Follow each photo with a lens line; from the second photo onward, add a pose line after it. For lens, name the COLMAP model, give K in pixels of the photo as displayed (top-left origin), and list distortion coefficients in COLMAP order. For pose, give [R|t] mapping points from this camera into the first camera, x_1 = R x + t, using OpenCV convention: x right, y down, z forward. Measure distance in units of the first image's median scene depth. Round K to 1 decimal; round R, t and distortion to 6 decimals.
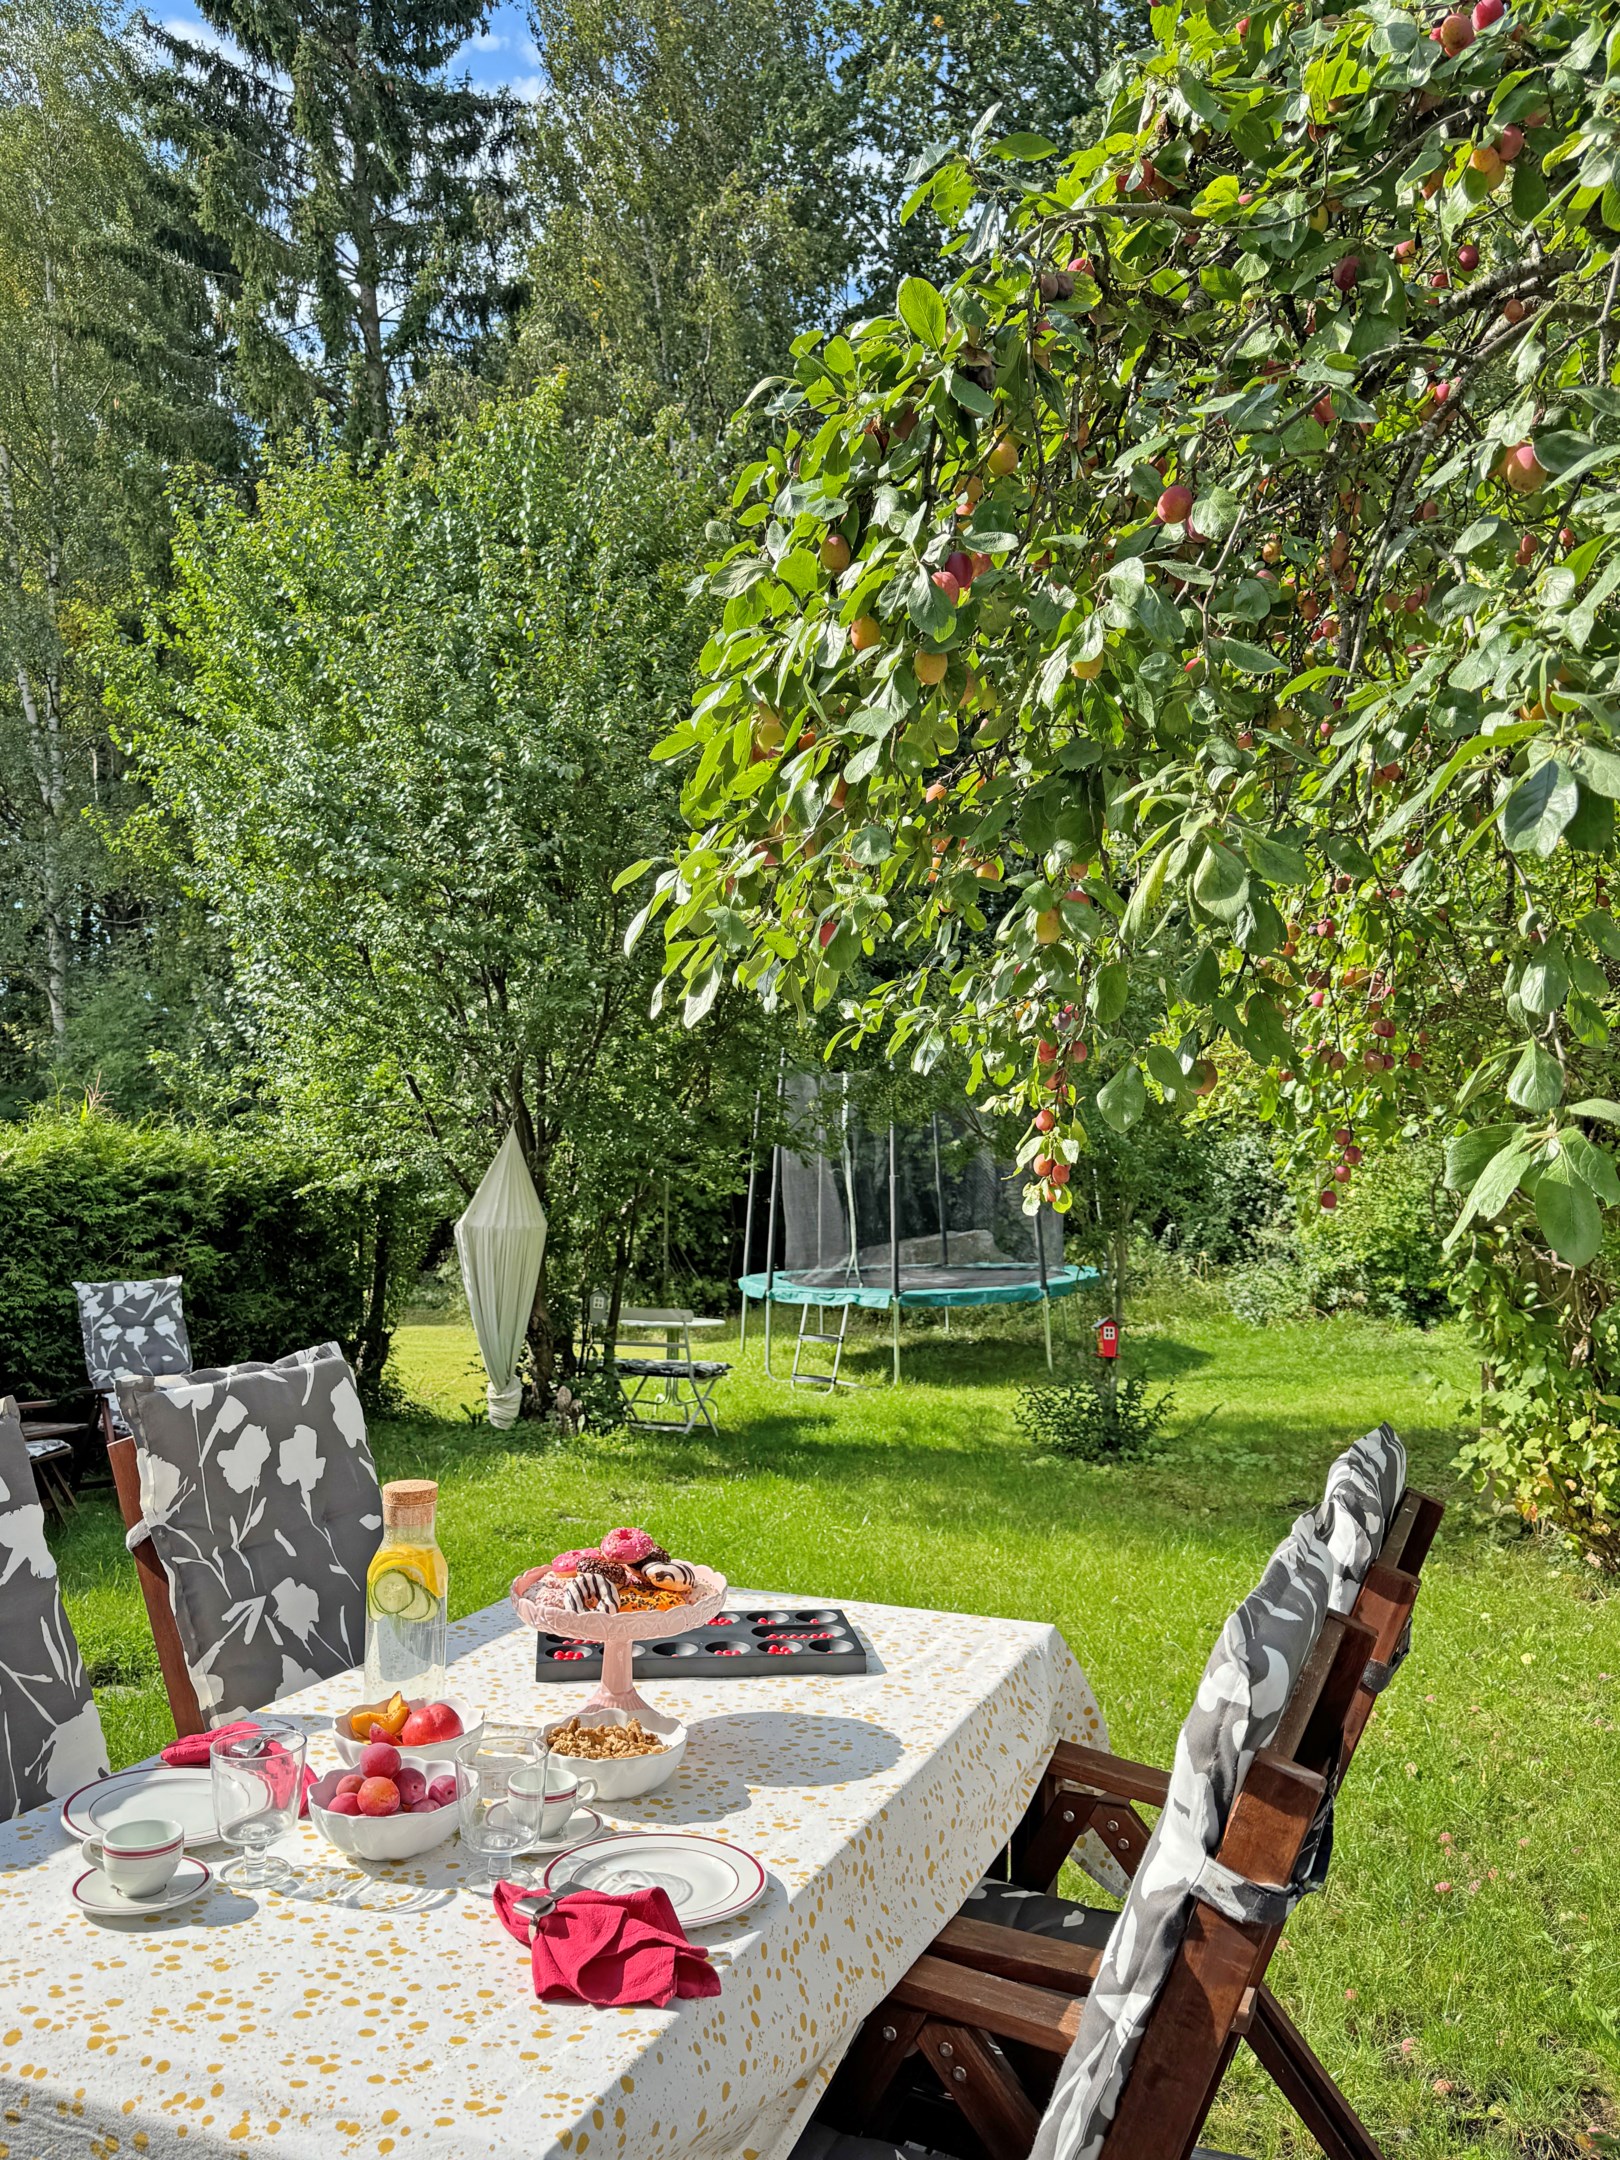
lens RADIAL K [[1773.6, 0, 800.7], [0, 1773.6, 1065.3], [0, 0, 1]] dist [0.092258, -0.137969]
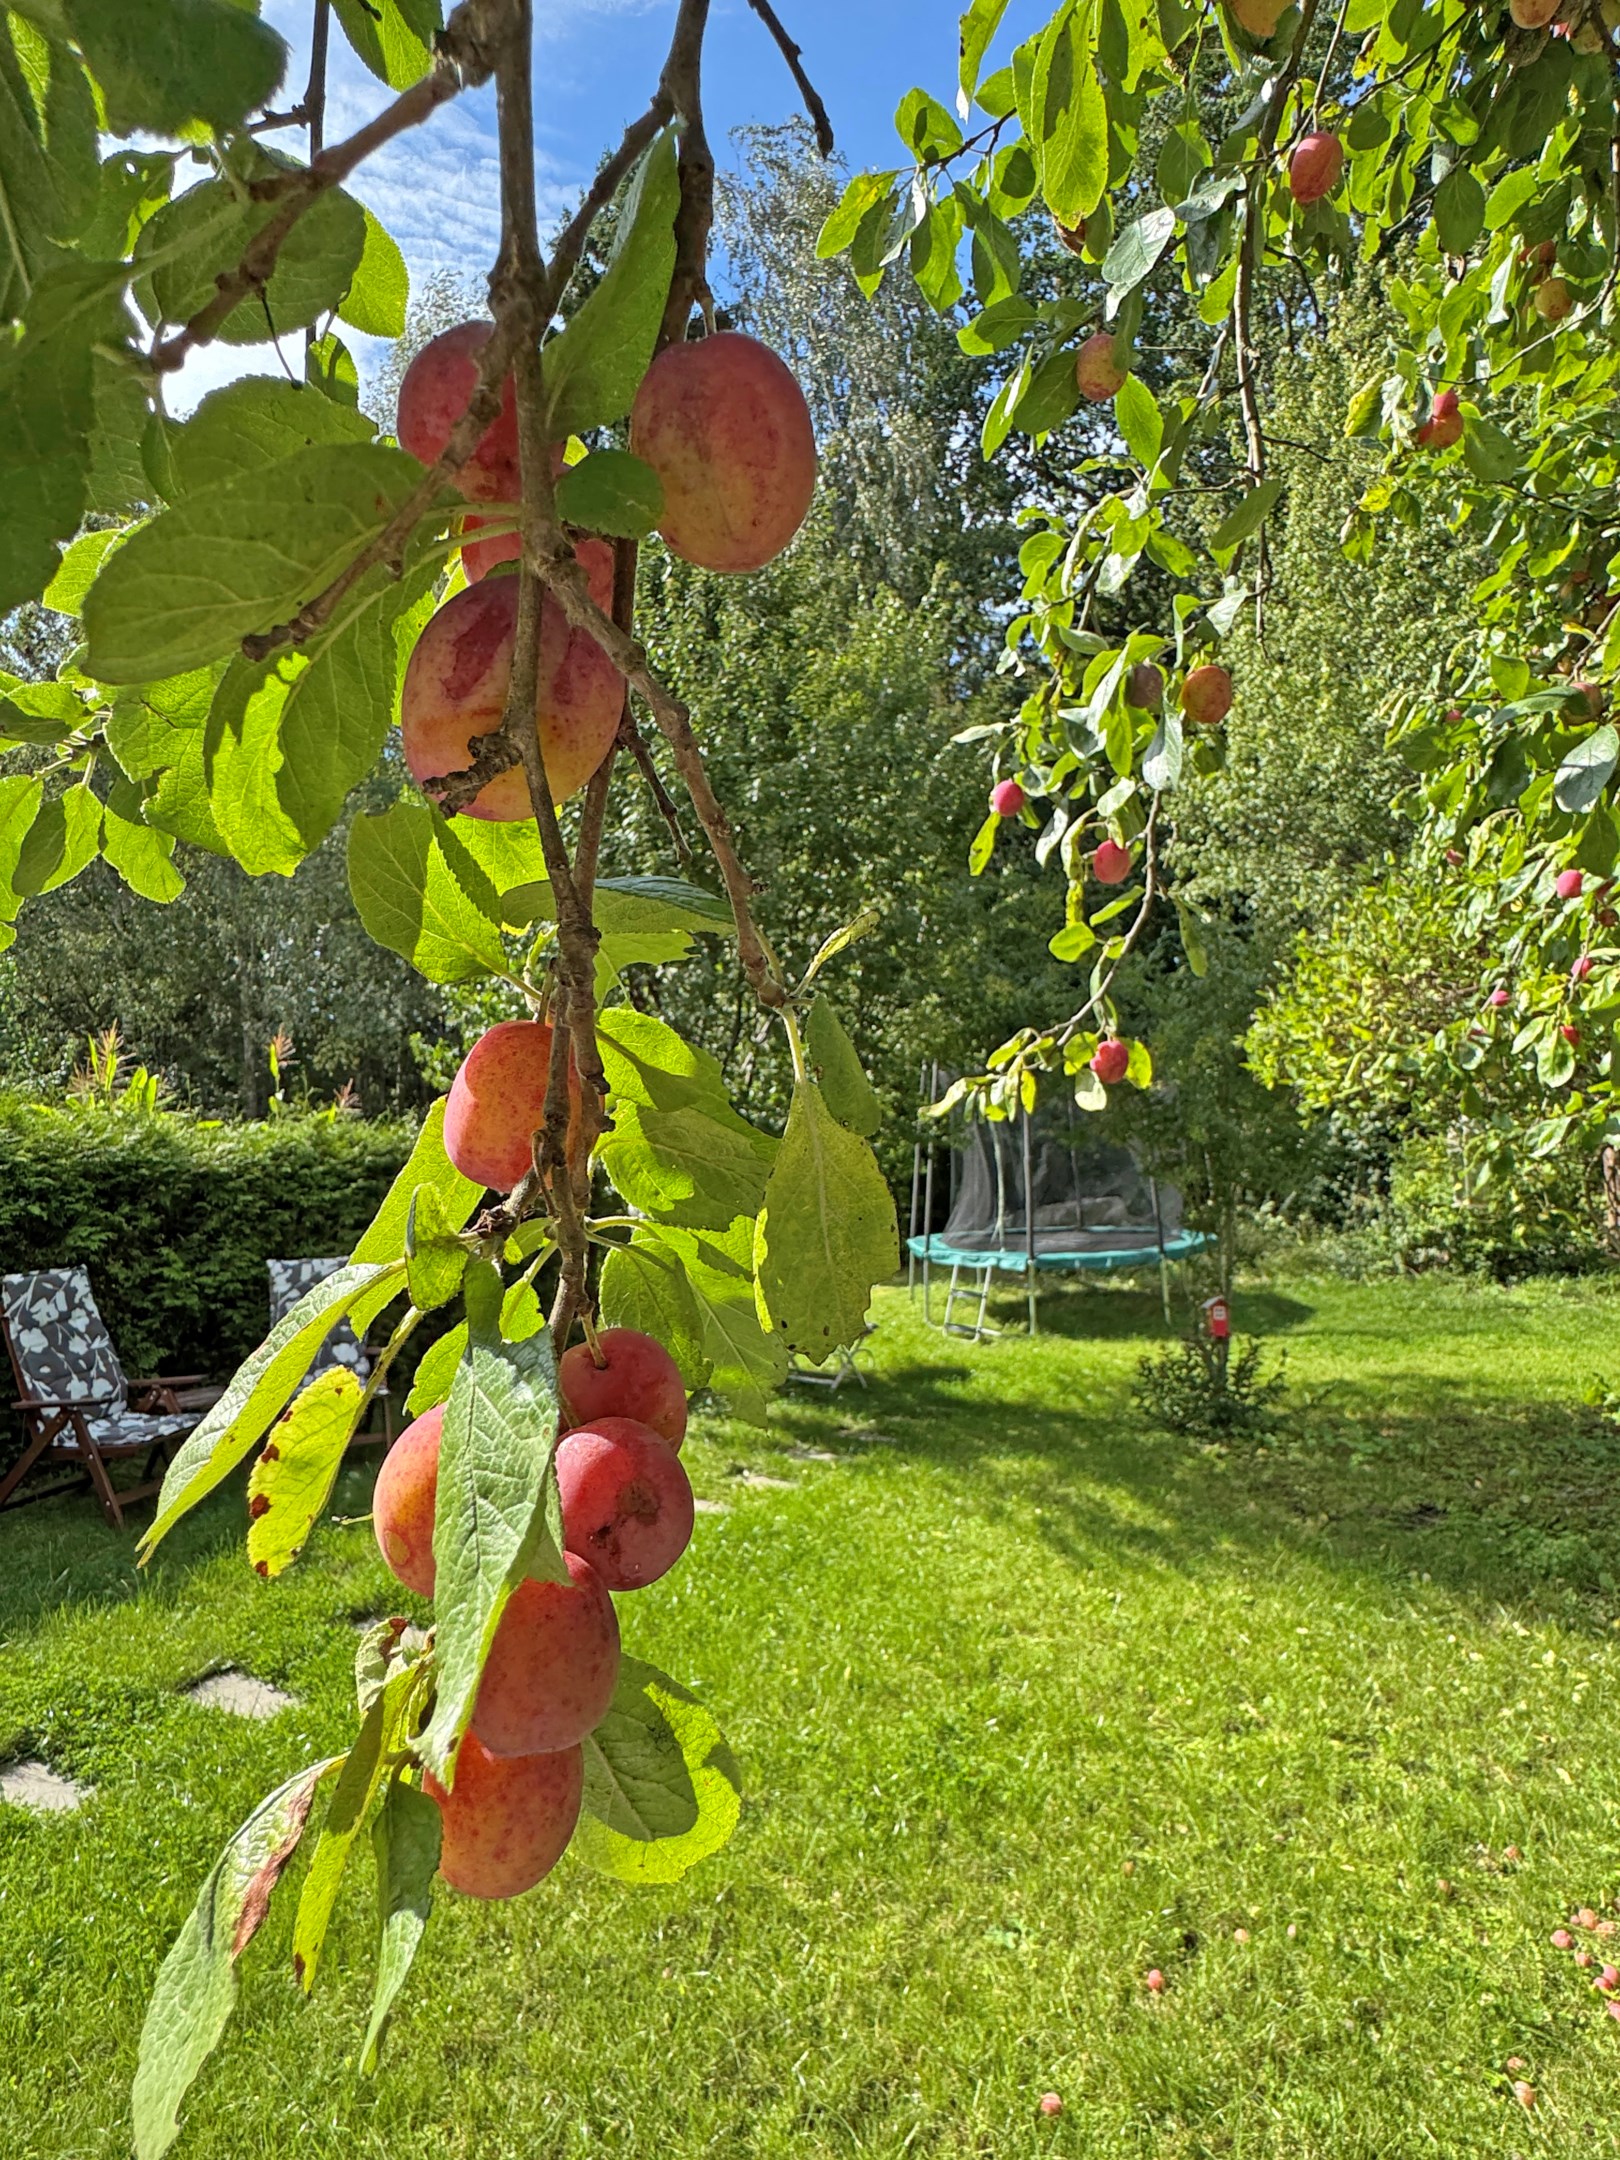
lens RADIAL K [[1220.9, 0, 776.5], [0, 1220.9, 1068.4], [0, 0, 1]] dist [0.005448, 0.001182]
pose [[0.984319, -0.019090, -0.175364, 0.067042], [0.018154, 0.999811, -0.006940, 0.011600], [0.175463, 0.003648, 0.984479, 0.358684]]
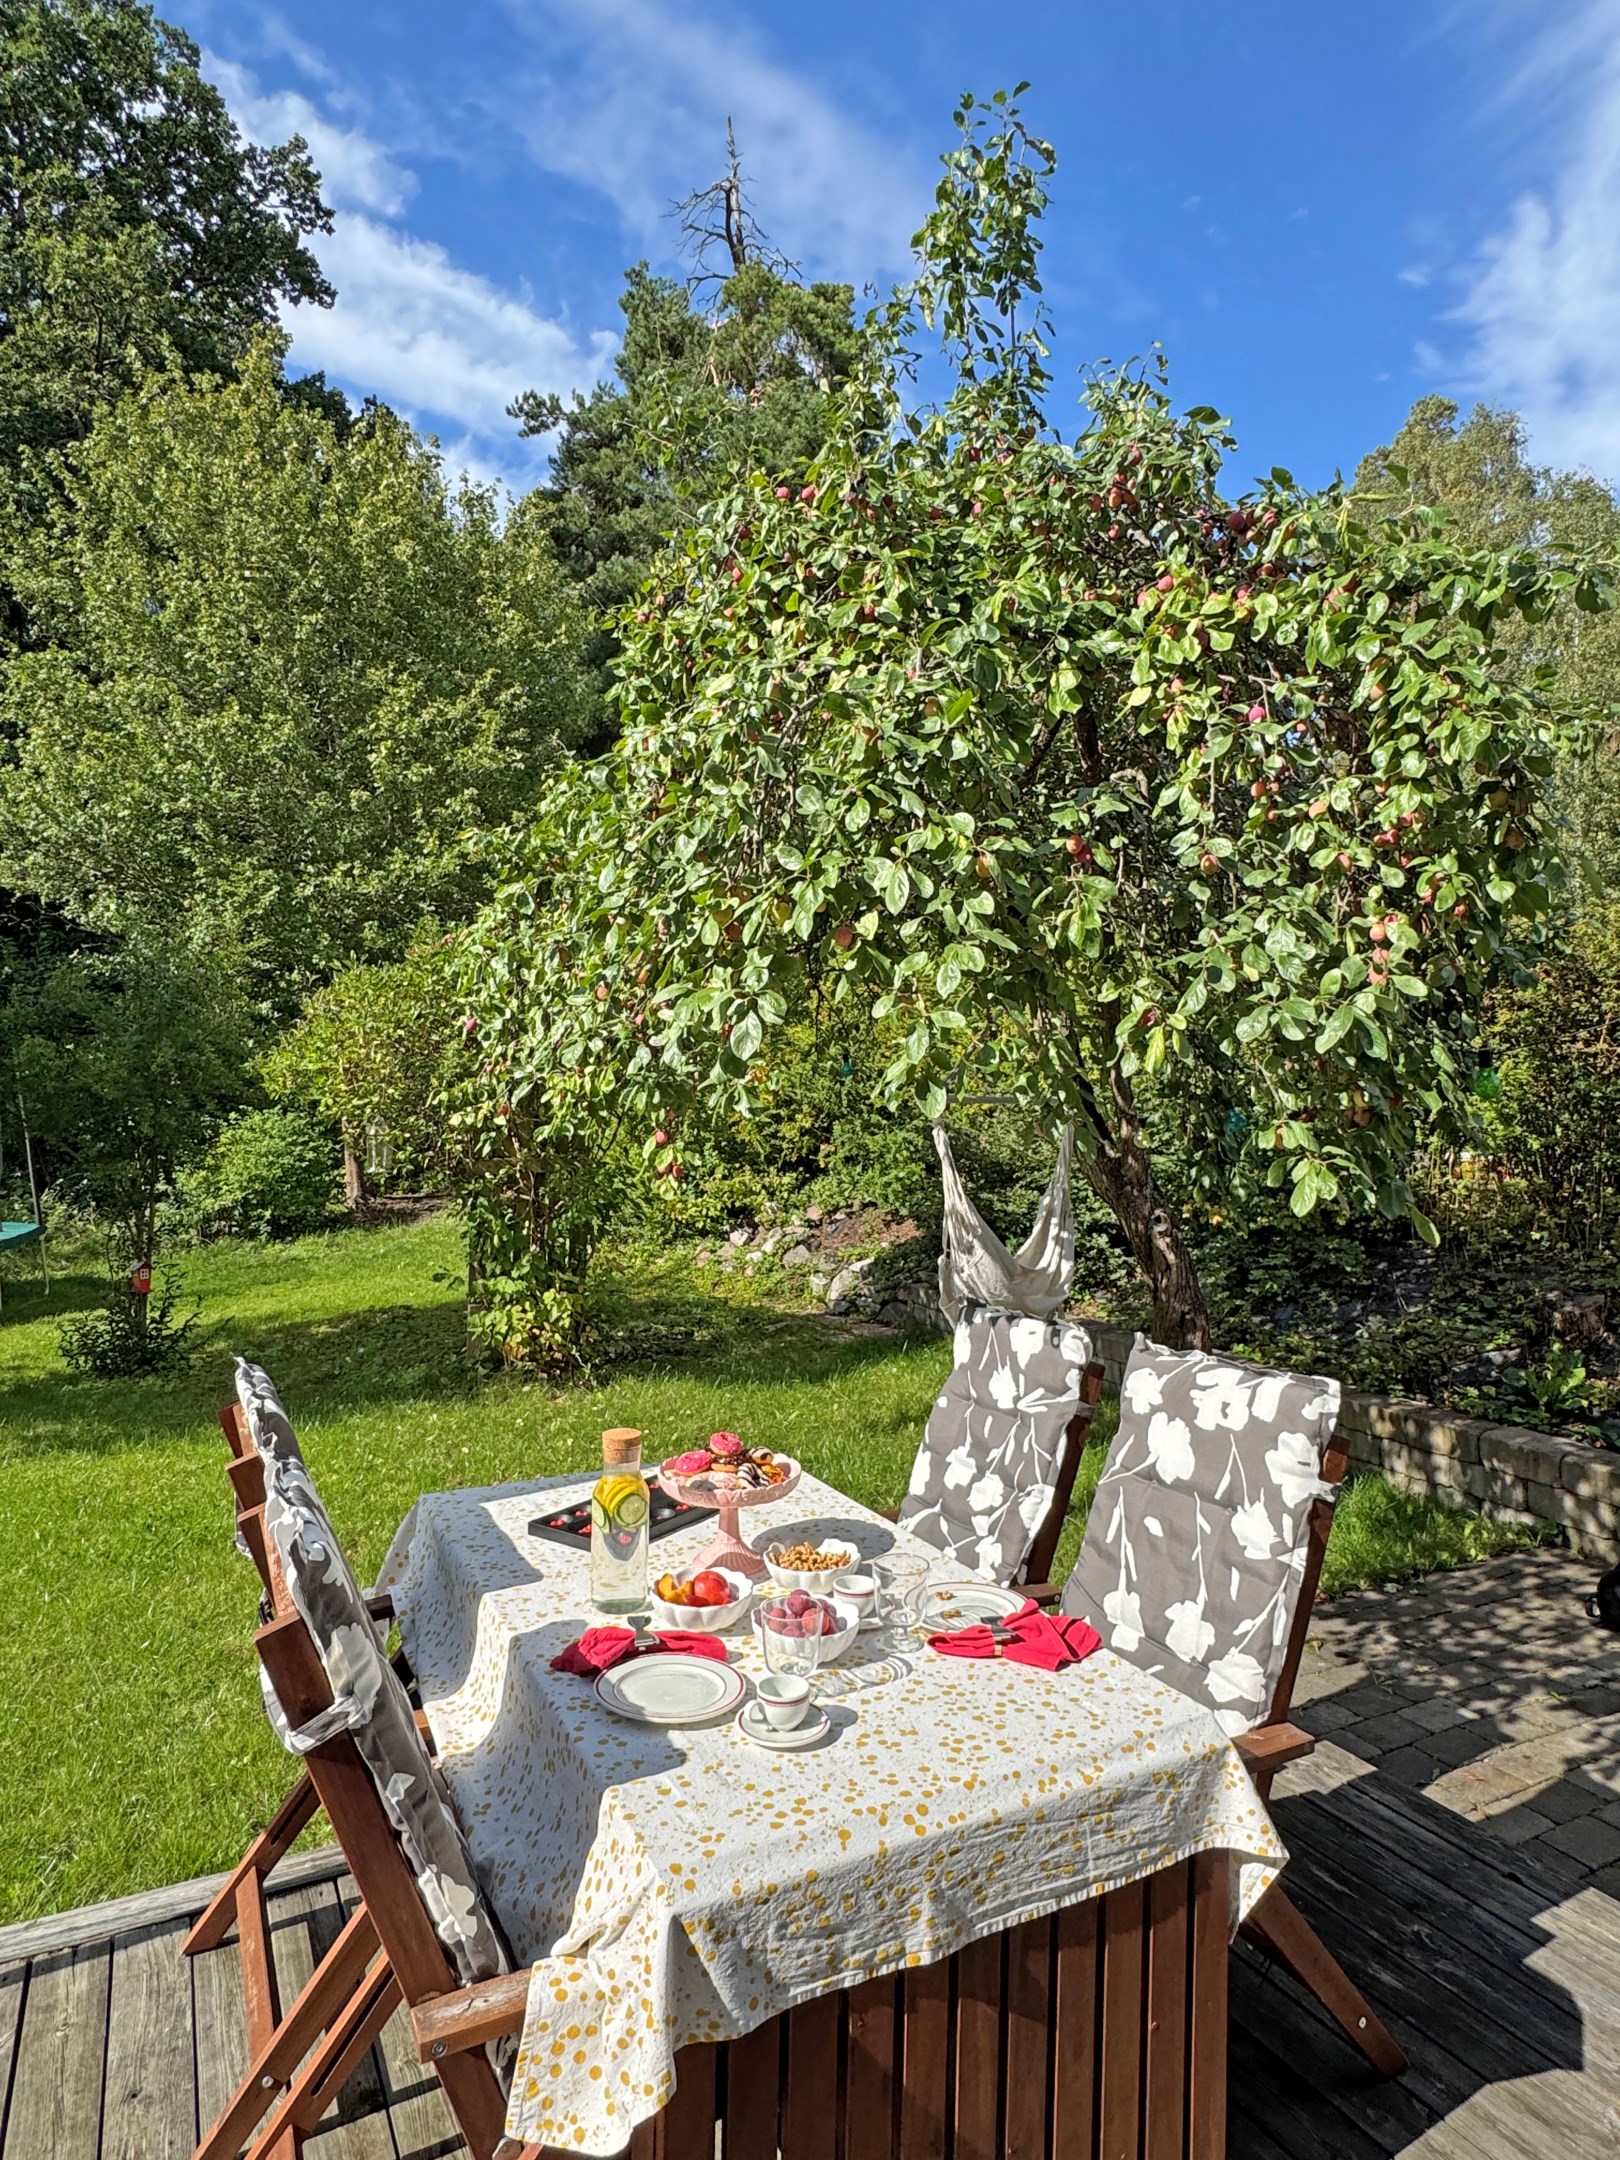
lens RADIAL K [[1235.0, 0, 842.0], [0, 1235.0, 1082.0], [0, 0, 1]] dist [-0.011317, 0.001035]
pose [[0.657184, -0.001302, 0.753729, -0.234195], [-0.018198, 0.999680, 0.017595, -0.016494], [-0.753511, -0.025279, 0.656950, 0.071157]]
